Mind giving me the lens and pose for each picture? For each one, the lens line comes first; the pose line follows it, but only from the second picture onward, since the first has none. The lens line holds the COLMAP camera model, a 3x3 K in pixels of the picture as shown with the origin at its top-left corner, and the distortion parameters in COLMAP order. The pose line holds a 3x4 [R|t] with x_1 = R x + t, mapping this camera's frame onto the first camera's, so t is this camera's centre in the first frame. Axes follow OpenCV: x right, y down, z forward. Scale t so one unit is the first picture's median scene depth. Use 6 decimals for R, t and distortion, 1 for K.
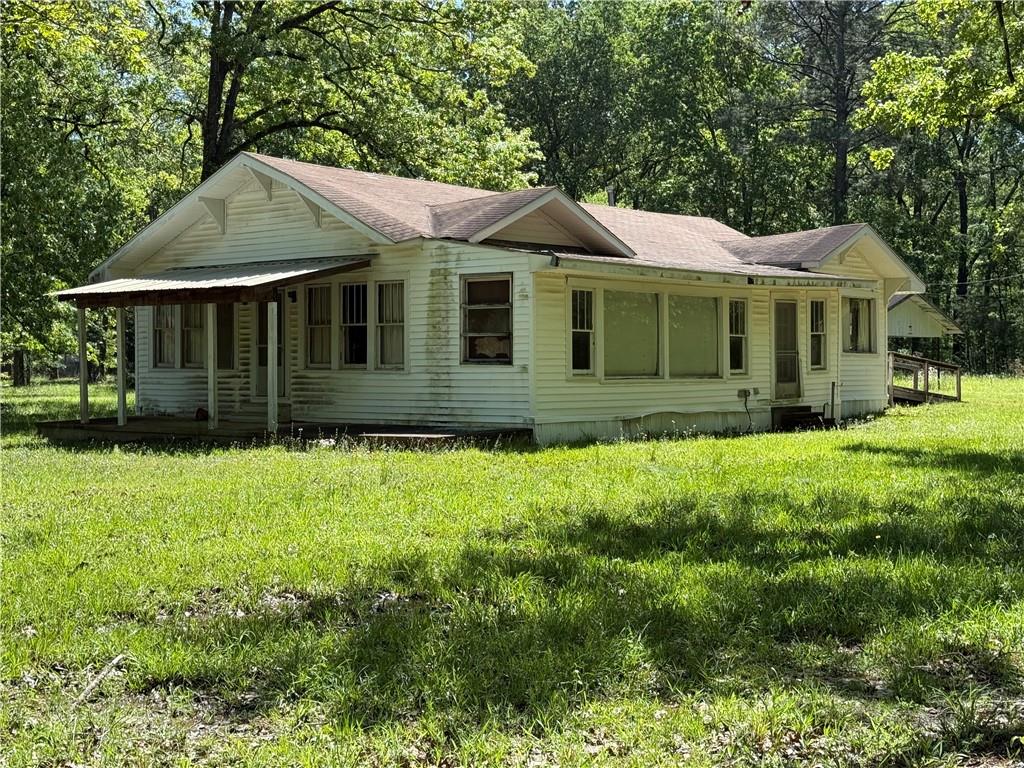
lens RADIAL K [[1473.6, 0, 512.8], [0, 1473.6, 382.6], [0, 0, 1]] dist [0.121619, 0.000000]
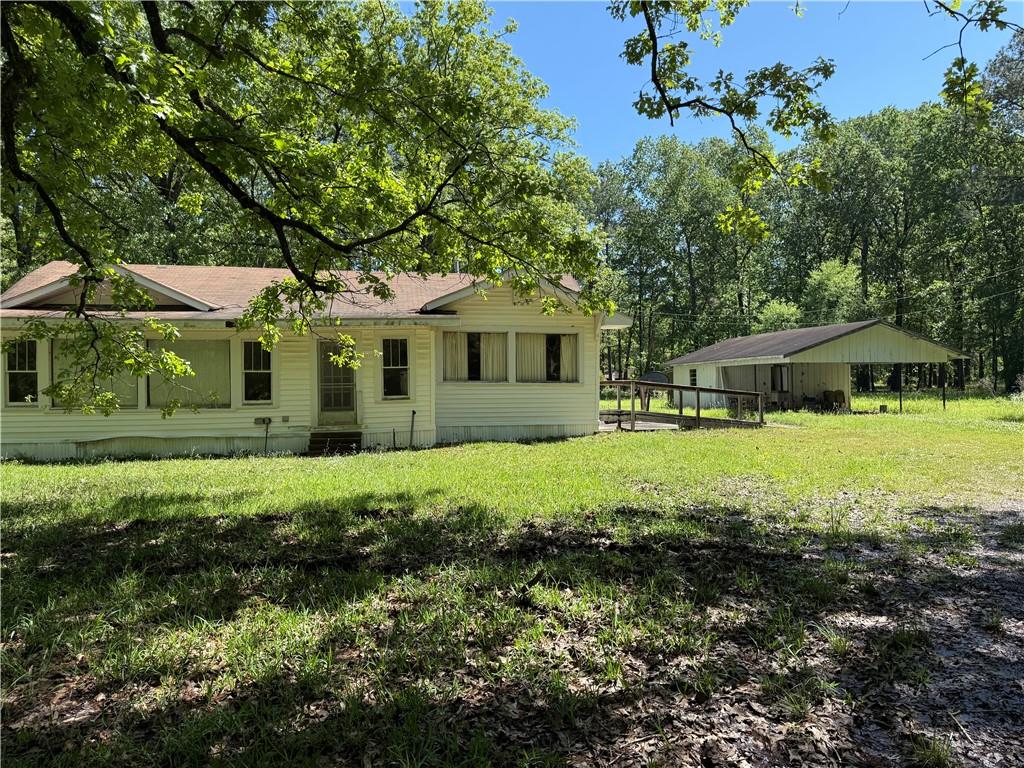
lens RADIAL K [[721.7, 0, 511.1], [0, 721.7, 384.0], [0, 0, 1]] dist [0.059739, -0.051569]
pose [[0.762734, -0.005494, -0.646689, 0.753843], [-0.001271, 0.999949, -0.009995, -0.018414], [0.646711, 0.008446, 0.762689, 0.759782]]
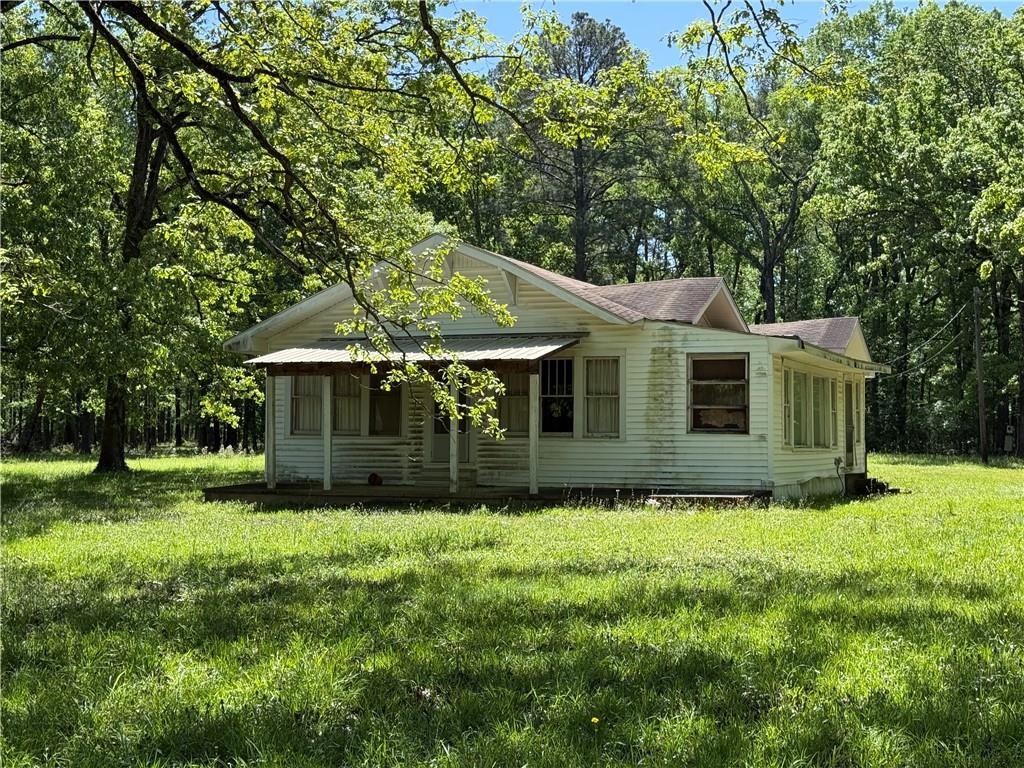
lens RADIAL K [[1473.6, 0, 512.9], [0, 1473.6, 383.6], [0, 0, 1]] dist [0.121619, 0.000000]
pose [[0.949309, 0.020091, 0.313702, -0.491626], [-0.004002, 0.998647, -0.051848, 0.008158], [-0.314319, 0.047964, 0.948105, -0.020026]]
